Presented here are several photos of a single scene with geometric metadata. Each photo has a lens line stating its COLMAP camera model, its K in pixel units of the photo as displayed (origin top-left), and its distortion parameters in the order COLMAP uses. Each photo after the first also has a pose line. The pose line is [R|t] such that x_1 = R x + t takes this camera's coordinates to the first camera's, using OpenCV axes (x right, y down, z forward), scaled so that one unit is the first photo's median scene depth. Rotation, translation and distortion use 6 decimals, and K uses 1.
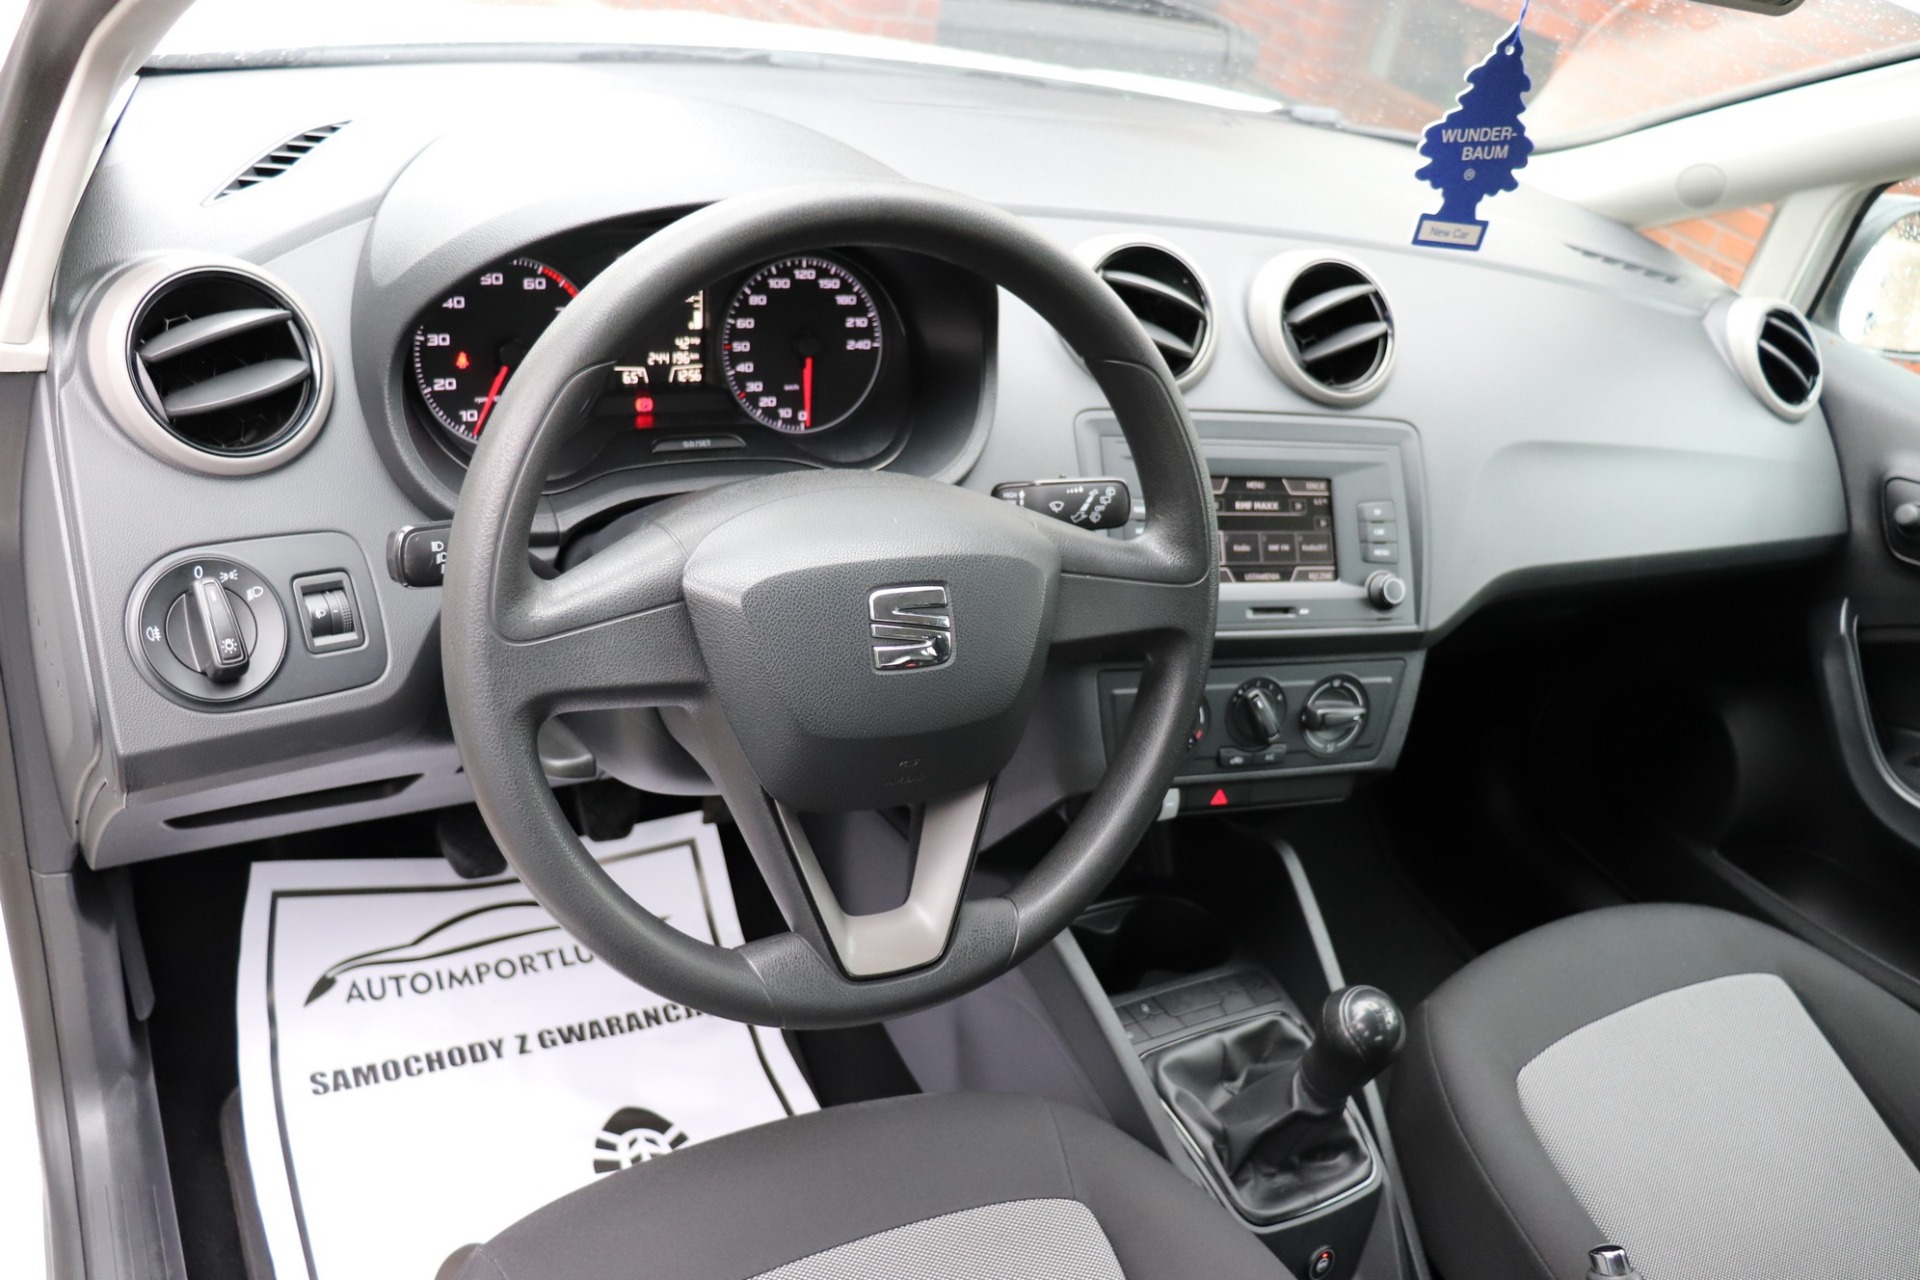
lens RADIAL K [[1594.8, 0, 952.7], [0, 1594.8, 634.4], [0, 0, 1]] dist [-0.194098, 0.188528]
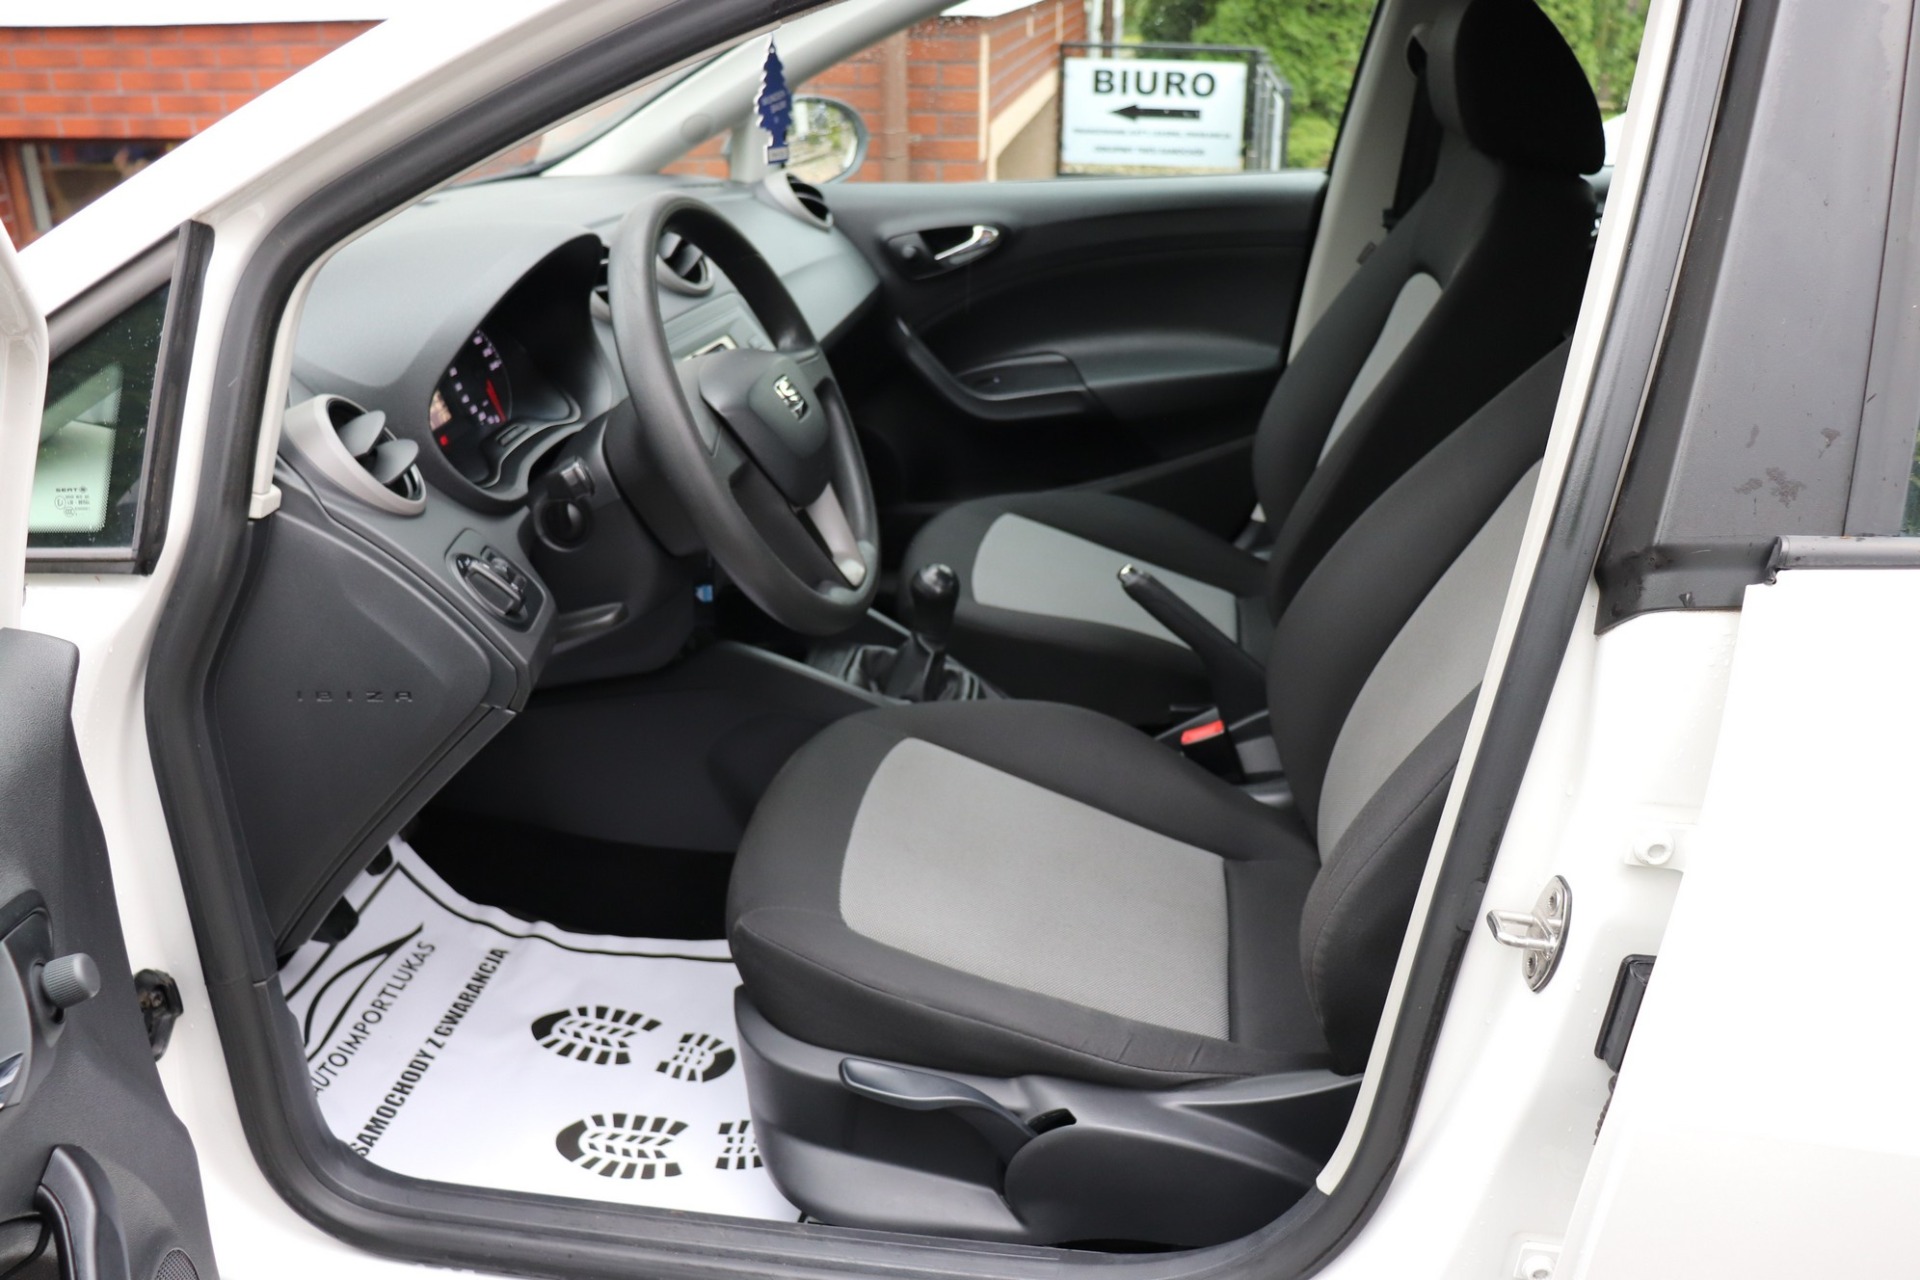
lens RADIAL K [[1594.8, 0, 952.7], [0, 1594.8, 634.4], [0, 0, 1]] dist [-0.194098, 0.188528]
pose [[0.579529, -0.496168, 0.646501, -0.924900], [0.527388, 0.833123, 0.166639, 0.012151], [-0.621295, 0.244385, 0.744492, -0.322162]]
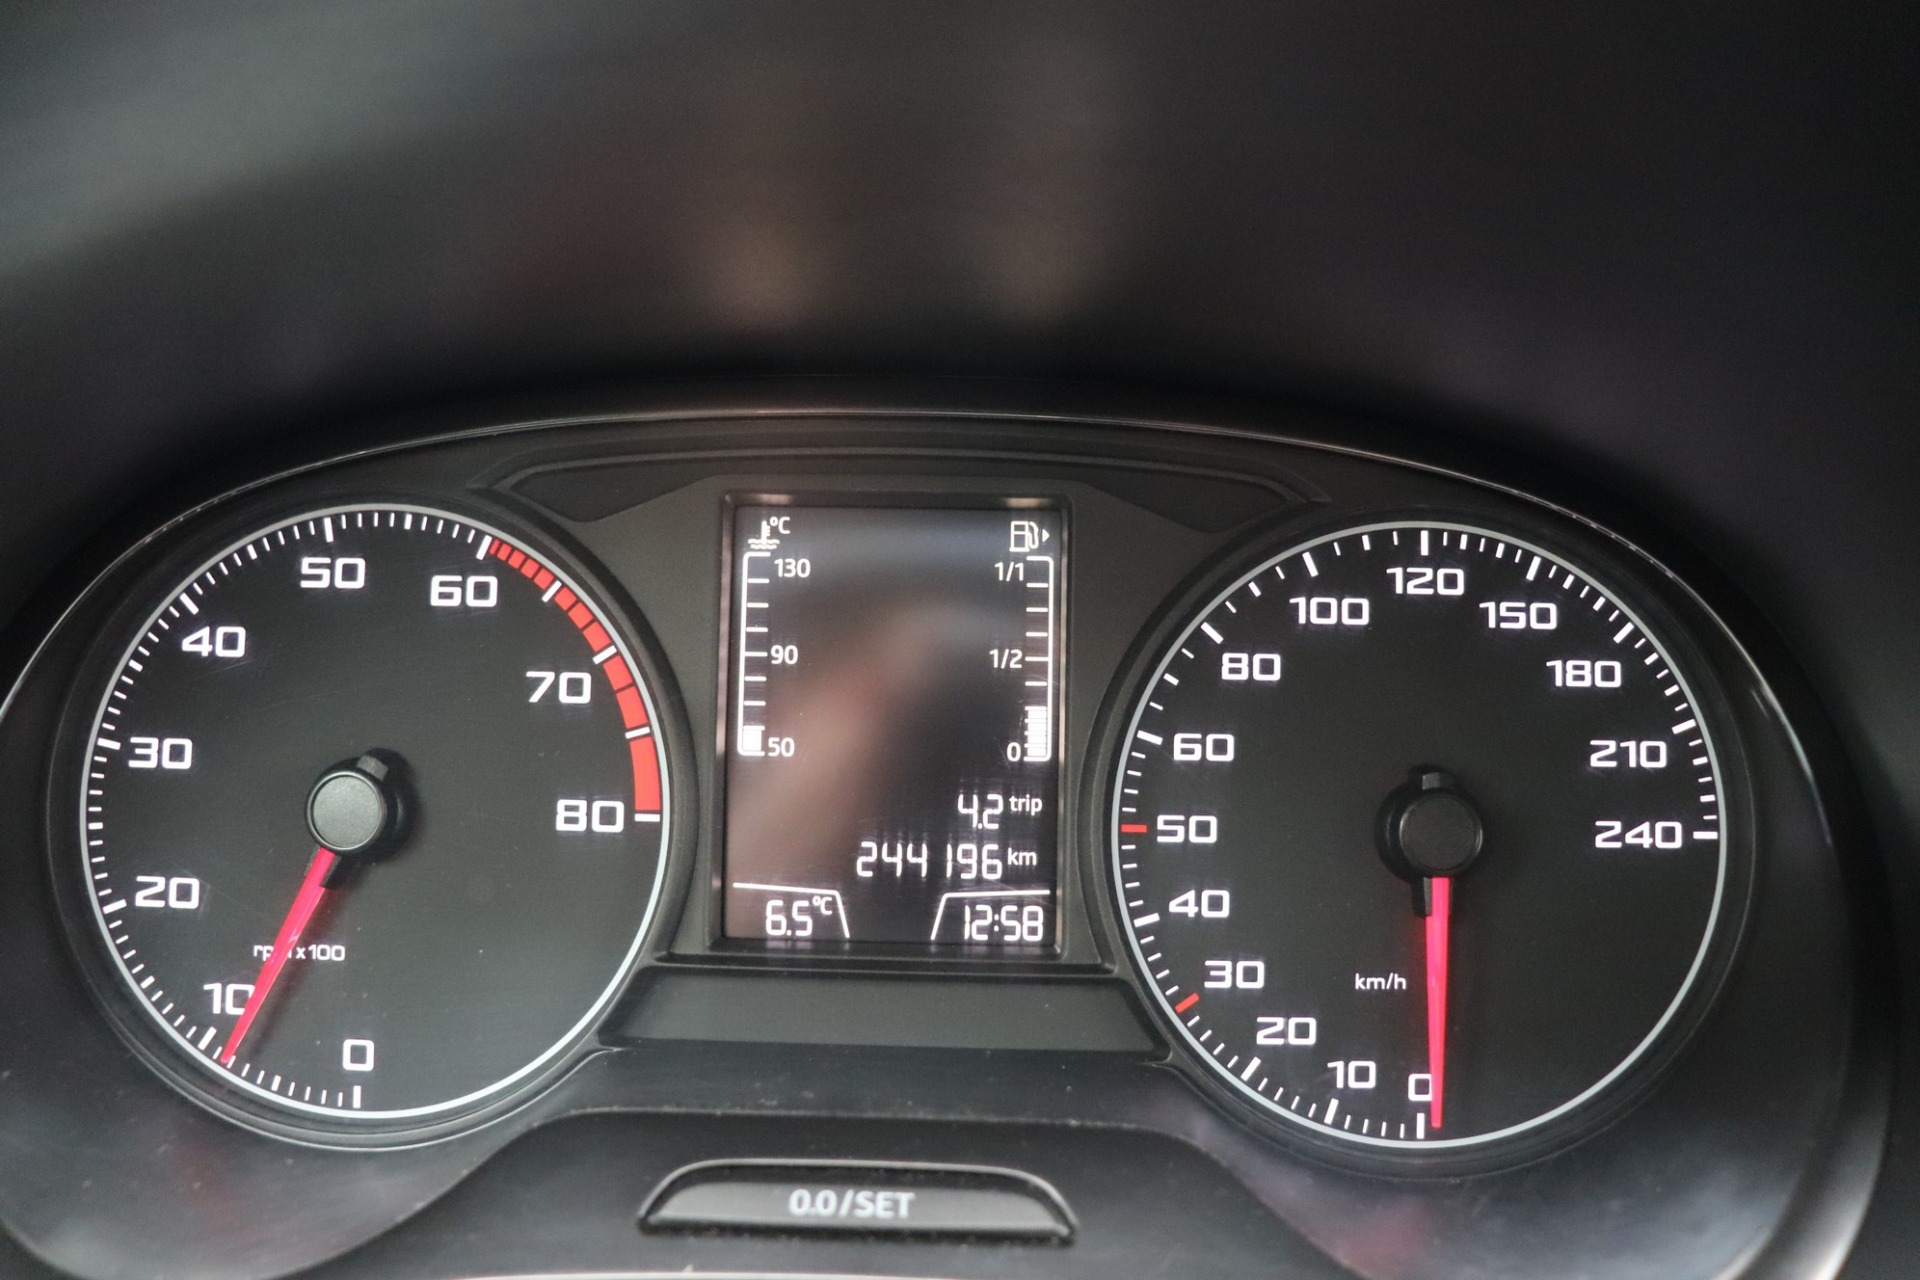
lens RADIAL K [[1594.8, 0, 952.7], [0, 1594.8, 634.4], [0, 0, 1]] dist [-0.194098, 0.188528]
pose [[0.855424, -0.053960, -0.515110, -0.022246], [-0.128446, 0.941386, -0.311920, -0.121153], [0.501748, 0.332987, 0.798353, 0.740136]]
